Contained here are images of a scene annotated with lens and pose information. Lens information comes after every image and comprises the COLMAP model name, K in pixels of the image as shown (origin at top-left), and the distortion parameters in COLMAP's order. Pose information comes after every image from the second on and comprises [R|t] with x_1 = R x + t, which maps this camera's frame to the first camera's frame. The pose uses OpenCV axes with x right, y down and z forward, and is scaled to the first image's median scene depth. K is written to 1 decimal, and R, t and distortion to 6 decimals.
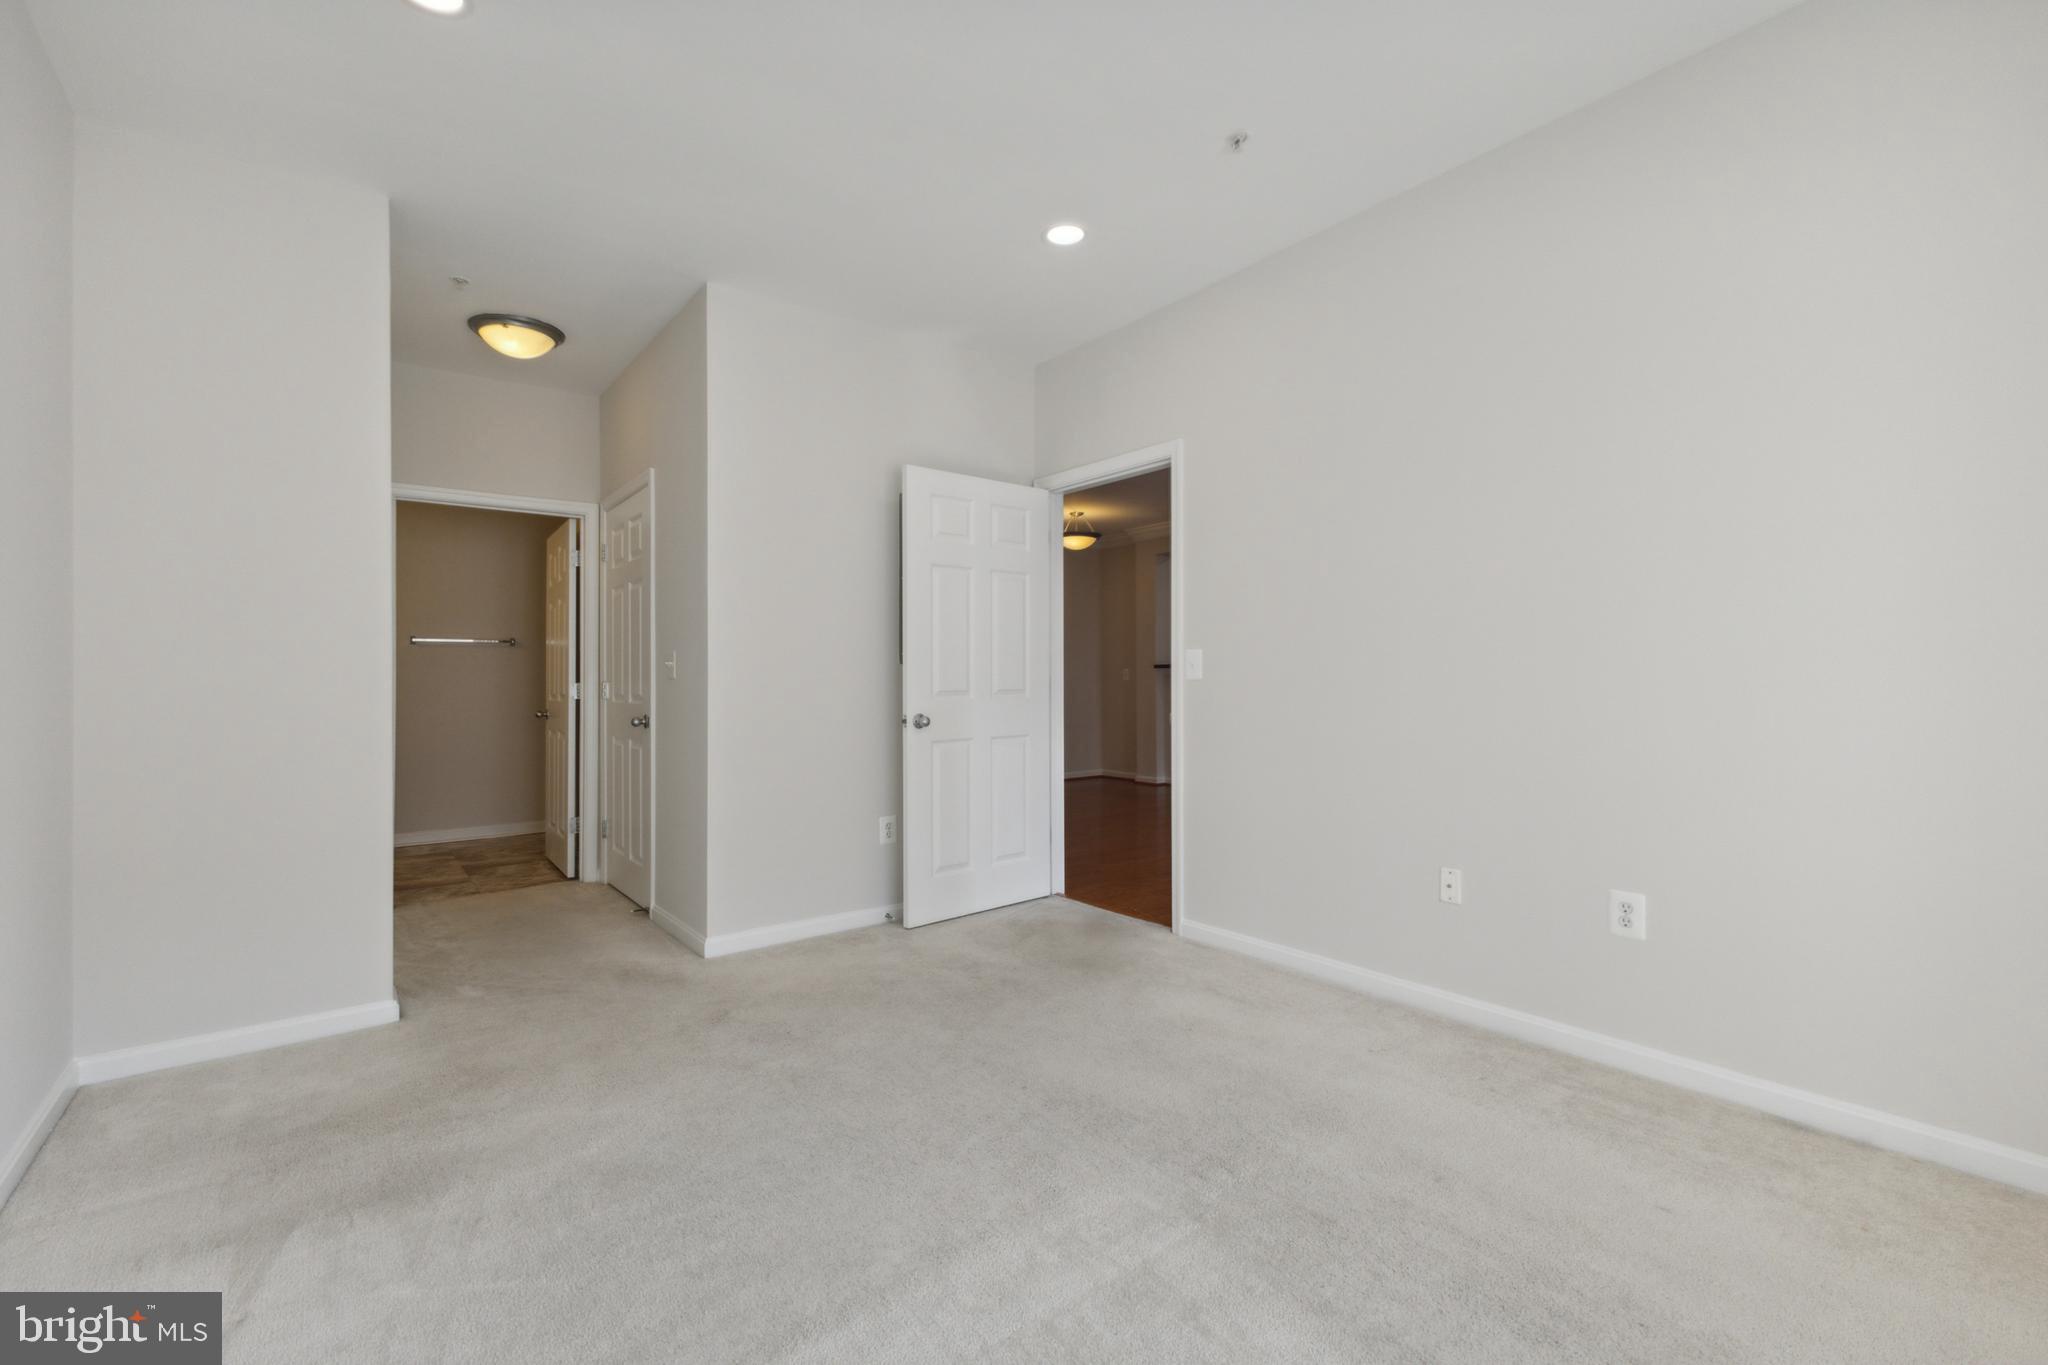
lens RADIAL K [[901.1, 0, 1025.3], [0, 901.1, 684.5], [0, 0, 1]] dist [0.011578, -0.000488]
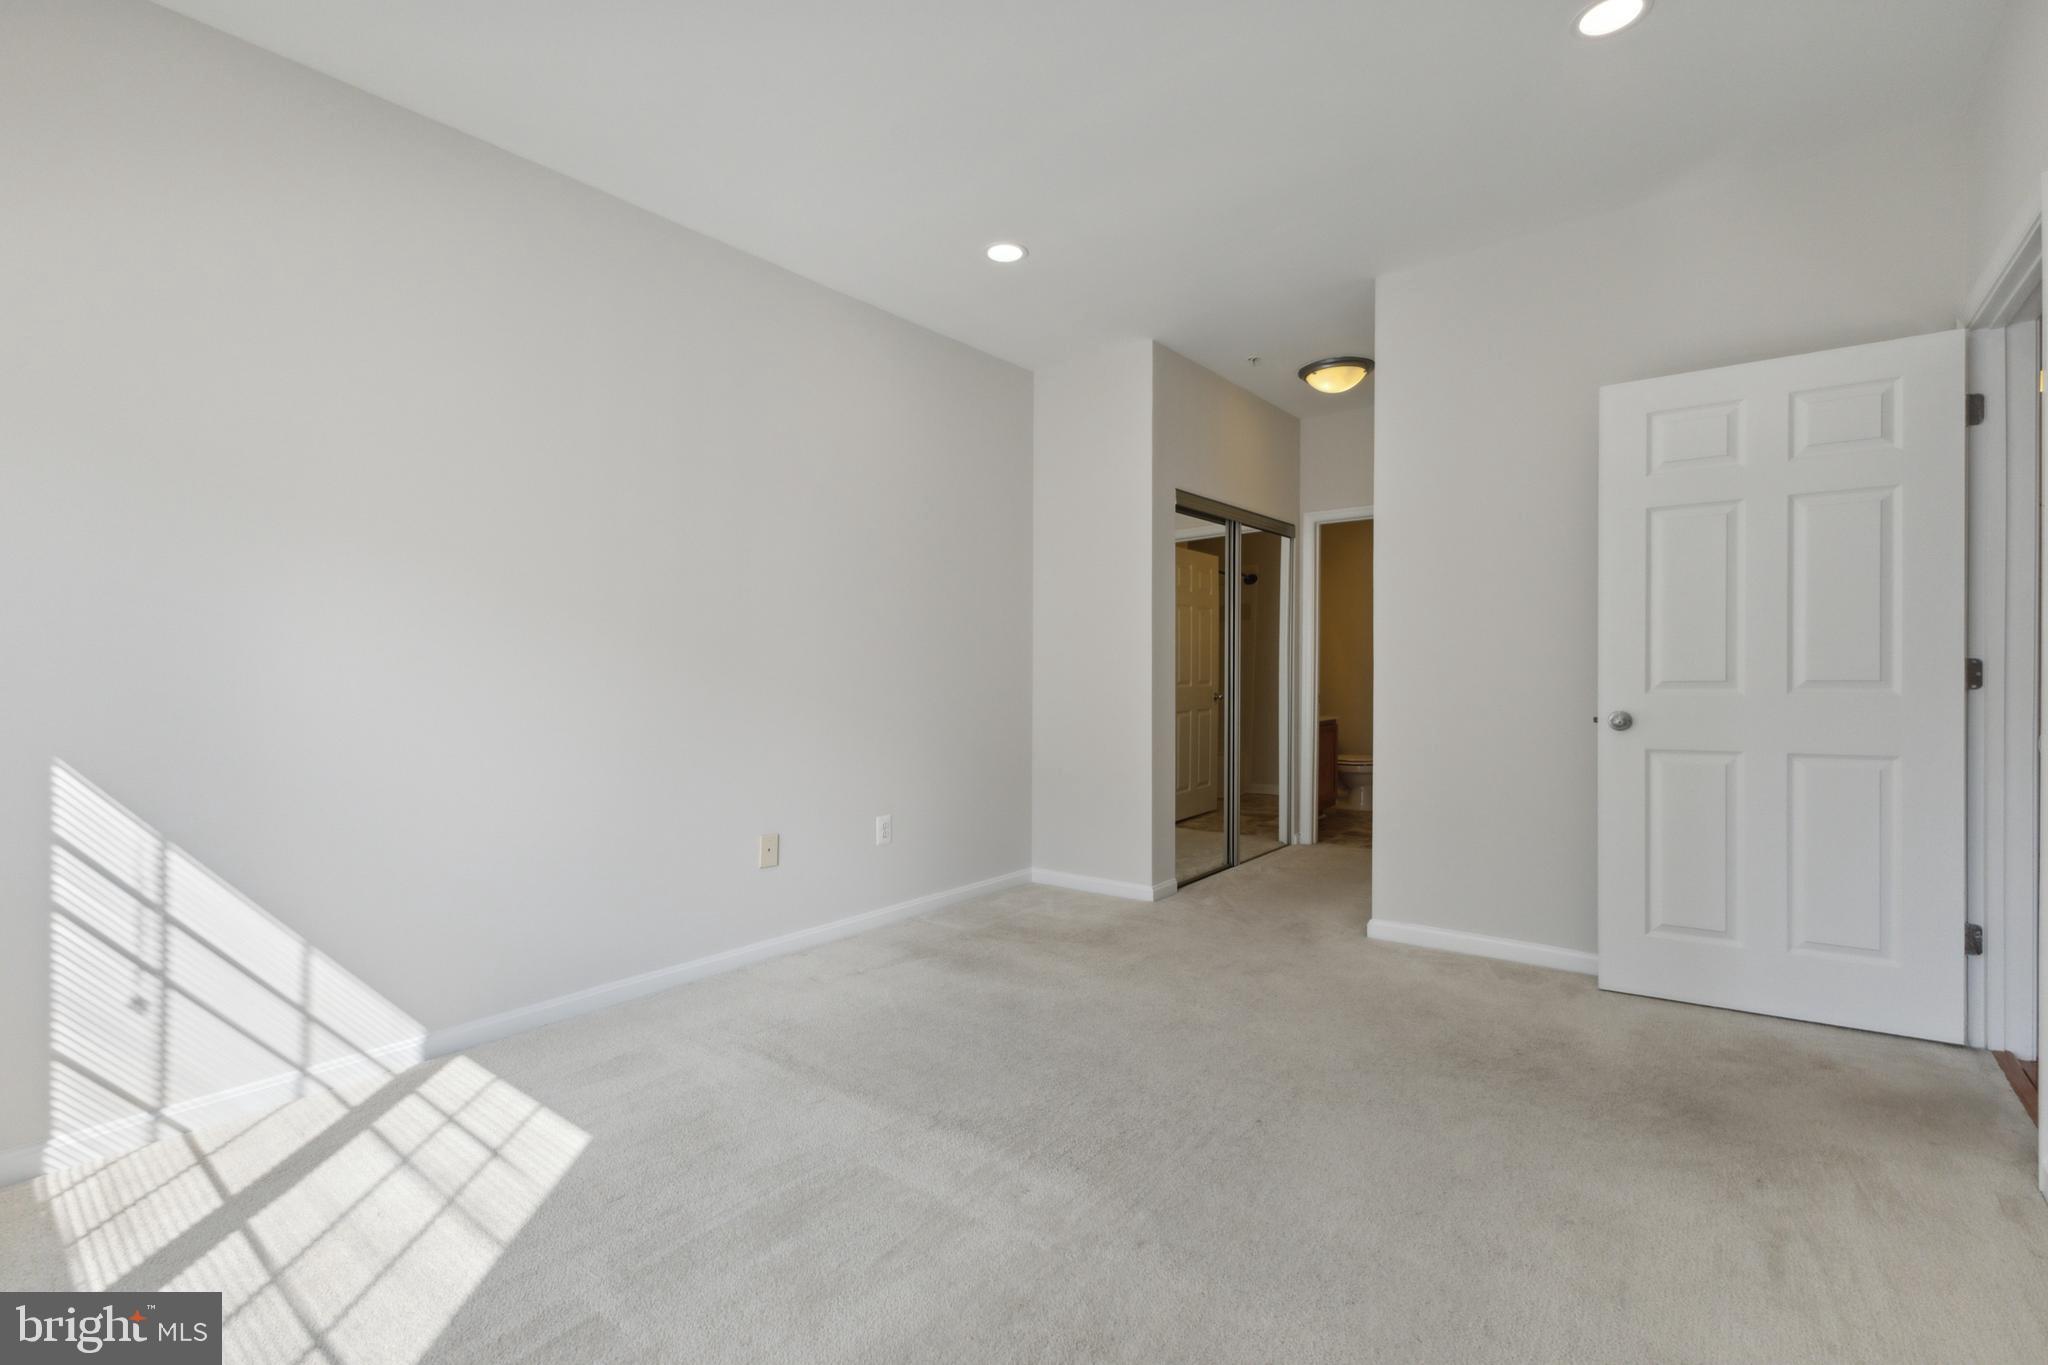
lens RADIAL K [[889.1, 0, 1027.8], [0, 889.1, 688.2], [0, 0, 1]] dist [0.008706, 0.000025]
pose [[0.244918, 0.018710, -0.969363, 0.517088], [0.003913, 0.999787, 0.020285, -0.004217], [0.969536, -0.008761, 0.244793, 0.362180]]
